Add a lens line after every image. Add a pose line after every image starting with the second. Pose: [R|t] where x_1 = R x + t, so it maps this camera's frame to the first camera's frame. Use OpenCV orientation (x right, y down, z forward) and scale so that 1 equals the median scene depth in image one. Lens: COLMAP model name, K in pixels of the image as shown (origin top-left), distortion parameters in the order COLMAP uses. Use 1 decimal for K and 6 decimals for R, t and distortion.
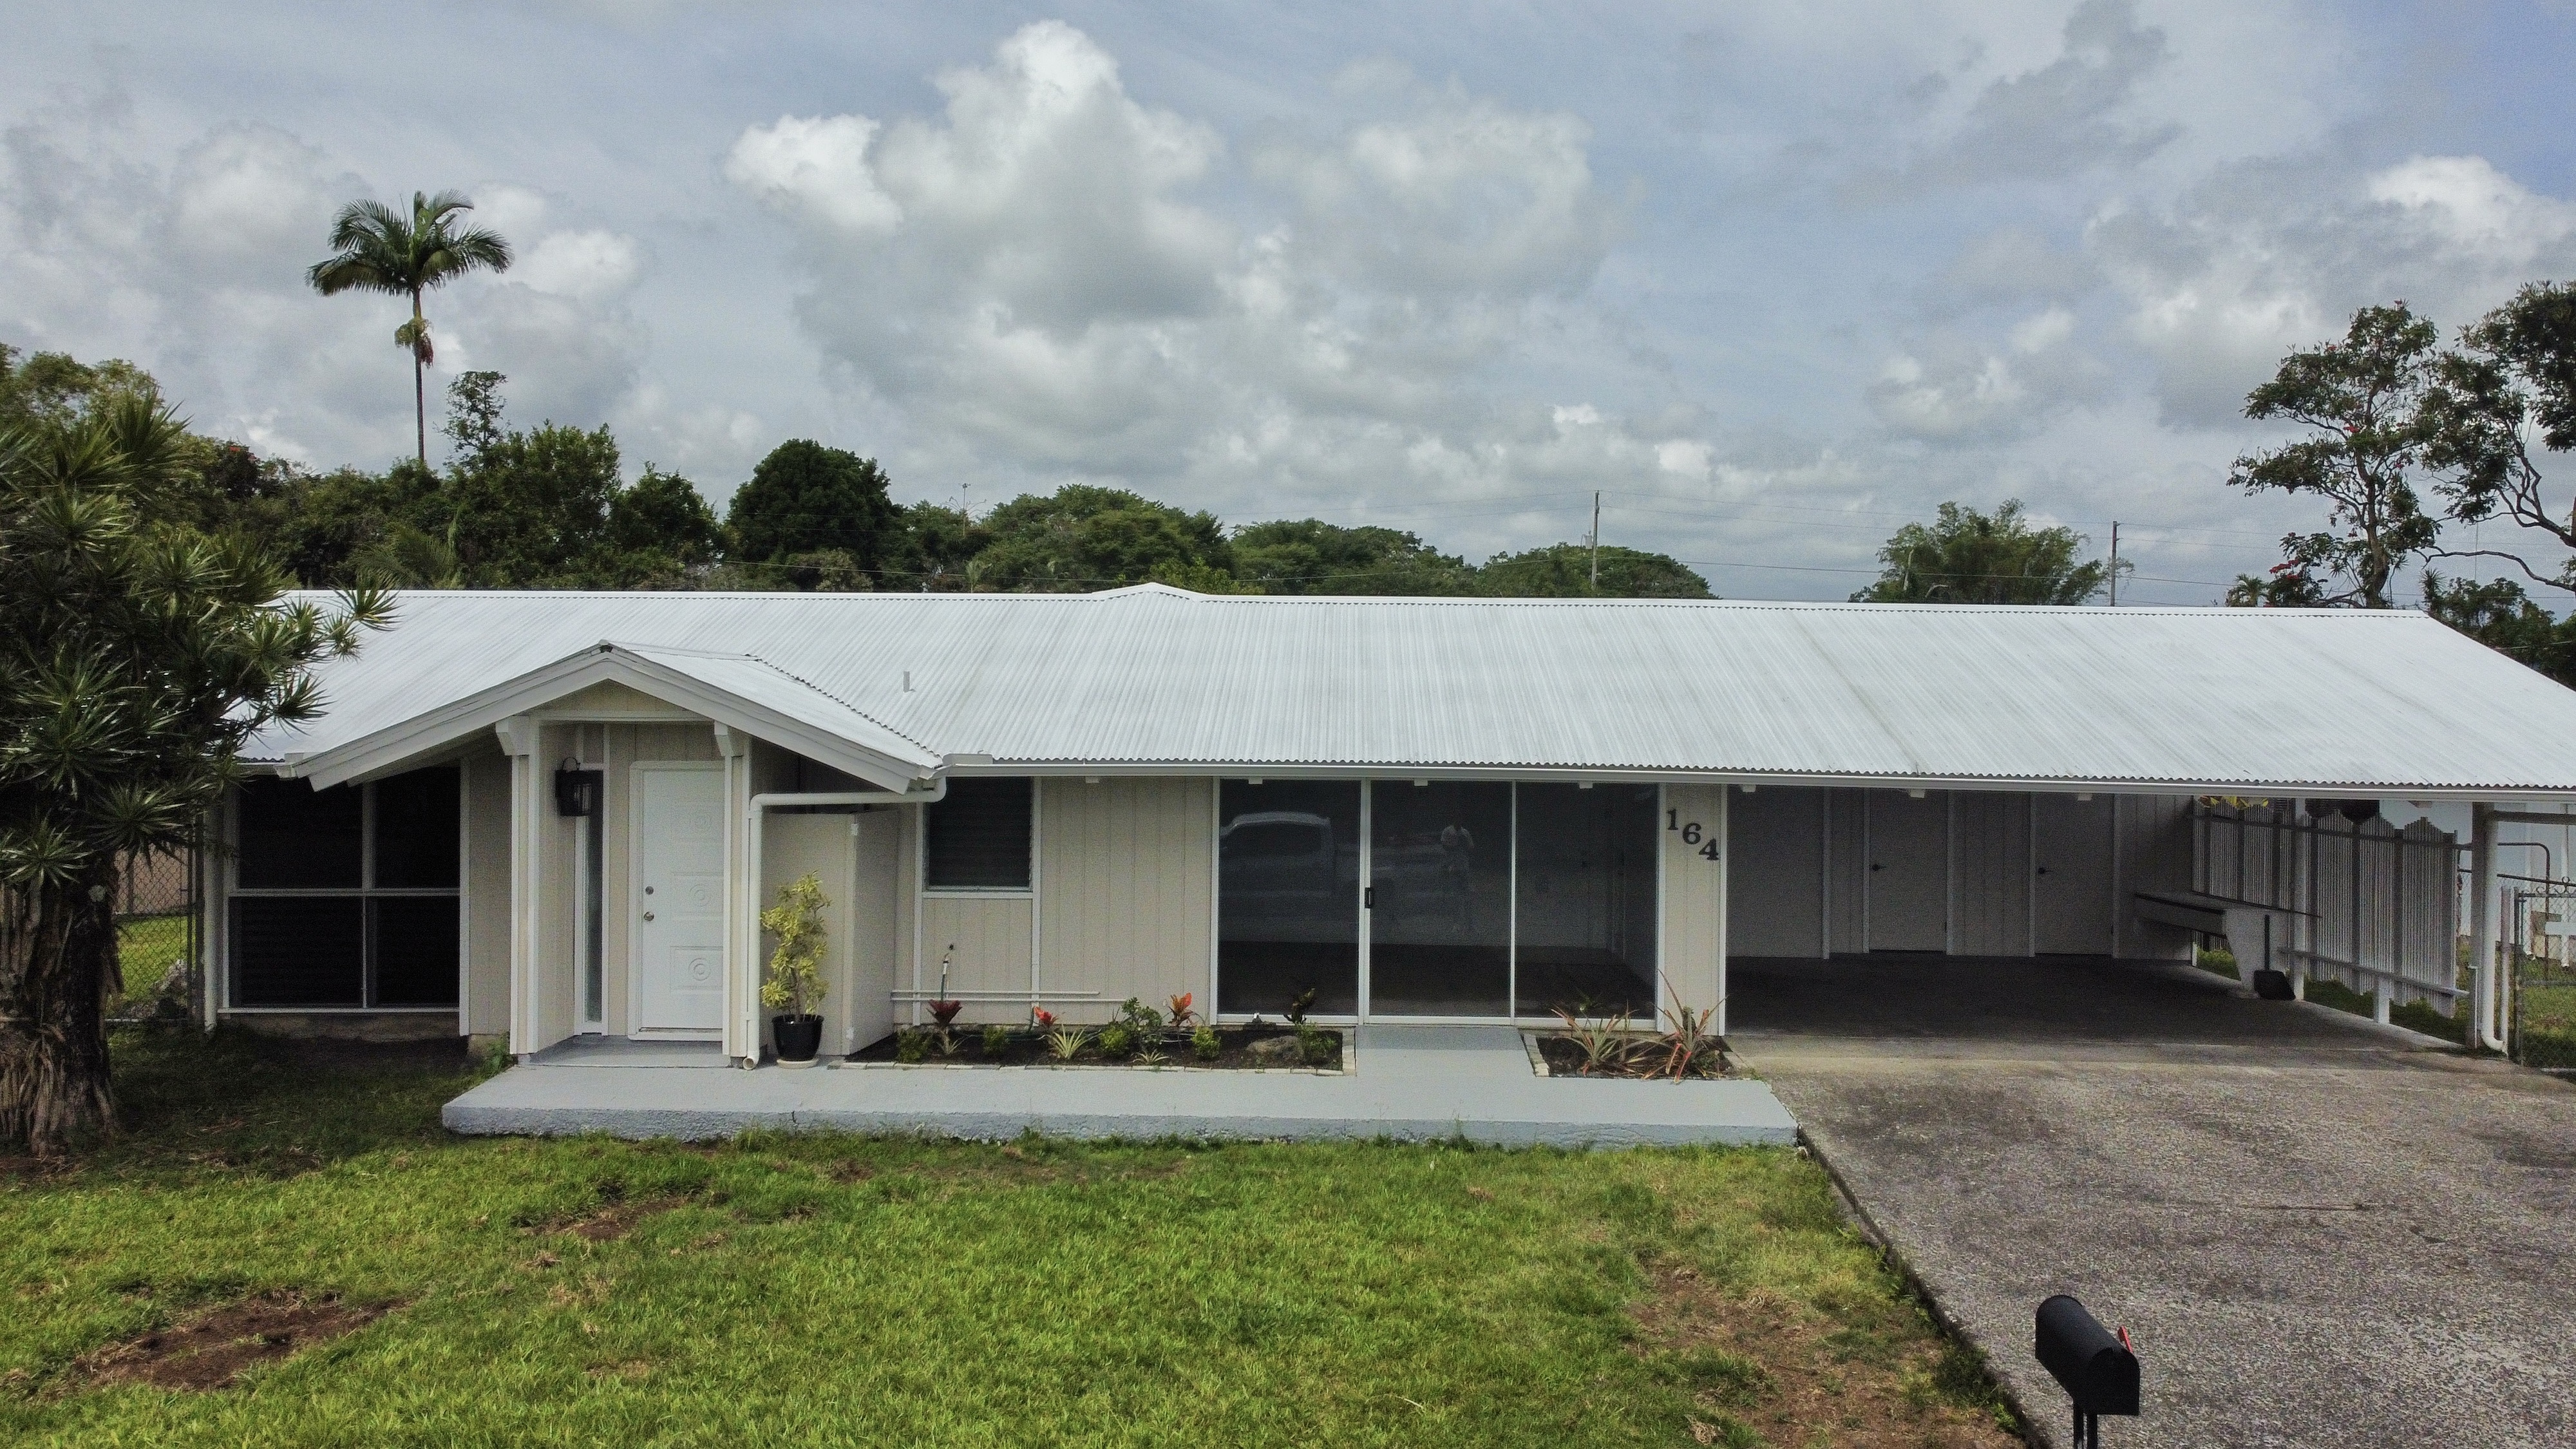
lens RADIAL K [[1963.7, 0, 1288.0], [0, 1963.7, 724.5], [0, 0, 1]] dist [0.002104, 0.000630]
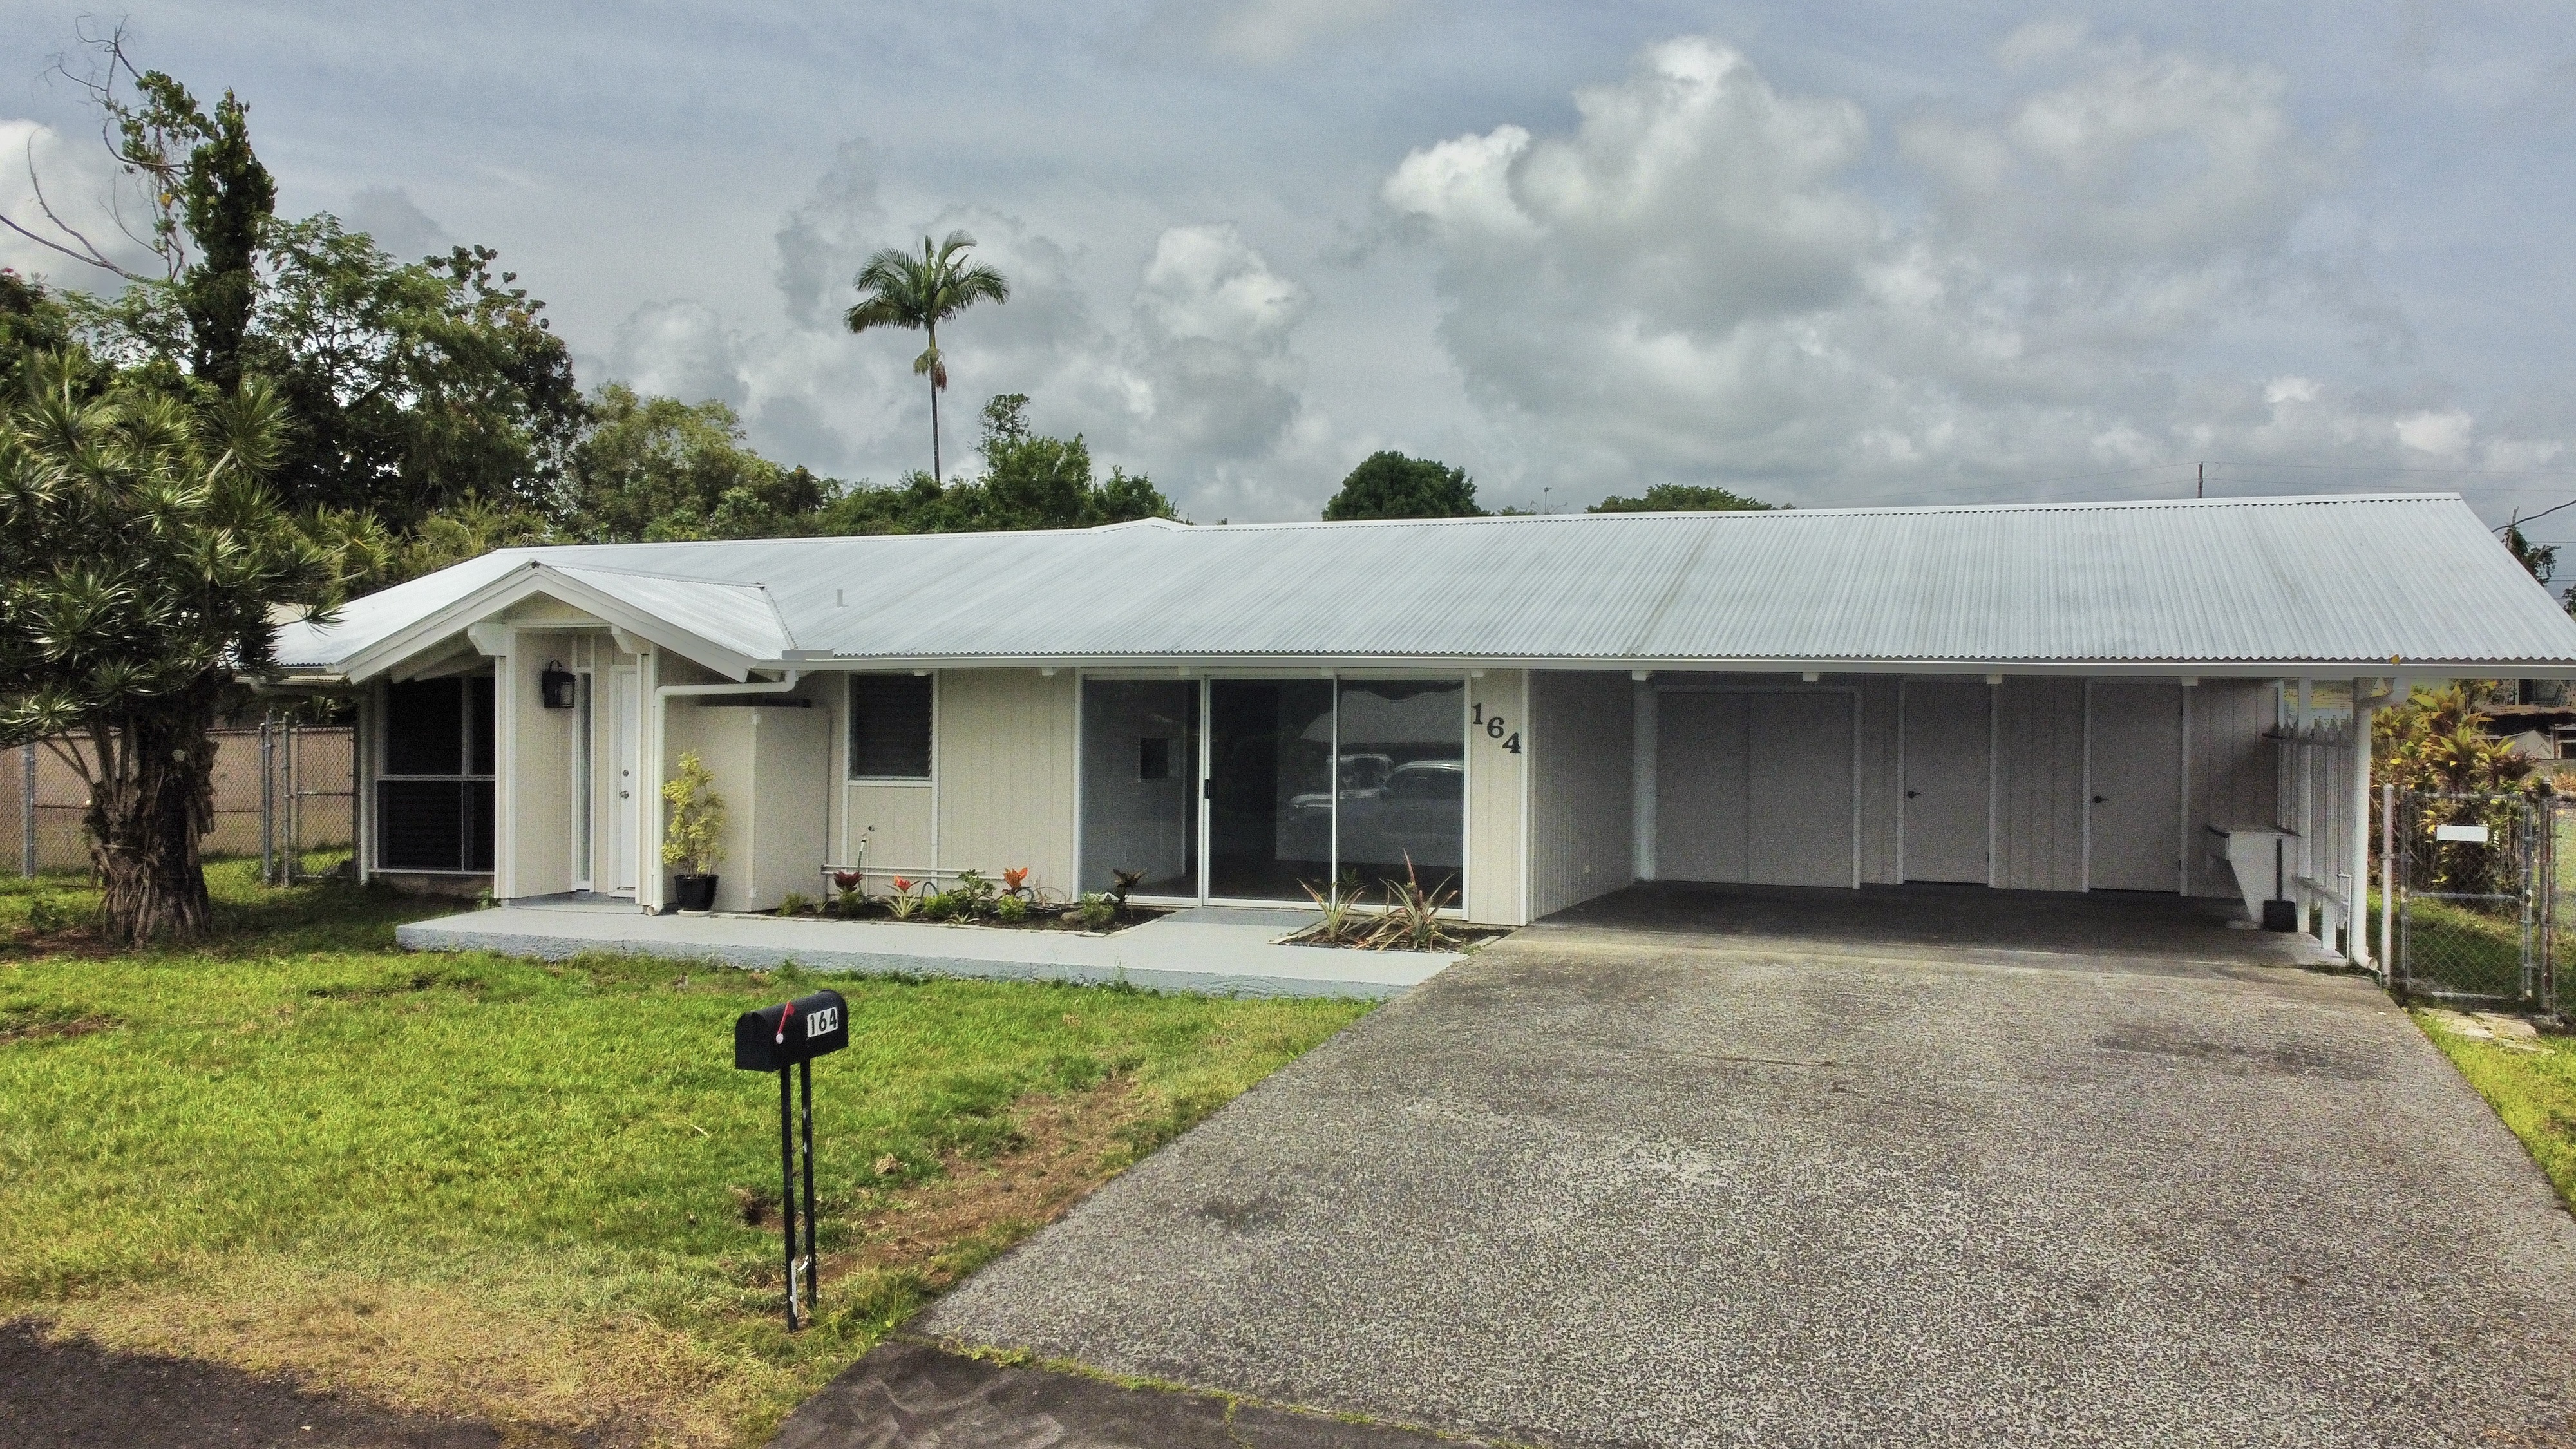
lens RADIAL K [[1963.7, 0, 1288.0], [0, 1963.7, 724.5], [0, 0, 1]] dist [0.002104, 0.000630]
pose [[0.944324, -0.001481, -0.329013, 0.431486], [-0.000541, 0.999982, -0.006054, 0.058926], [0.329016, 0.005894, 0.944306, -0.002488]]
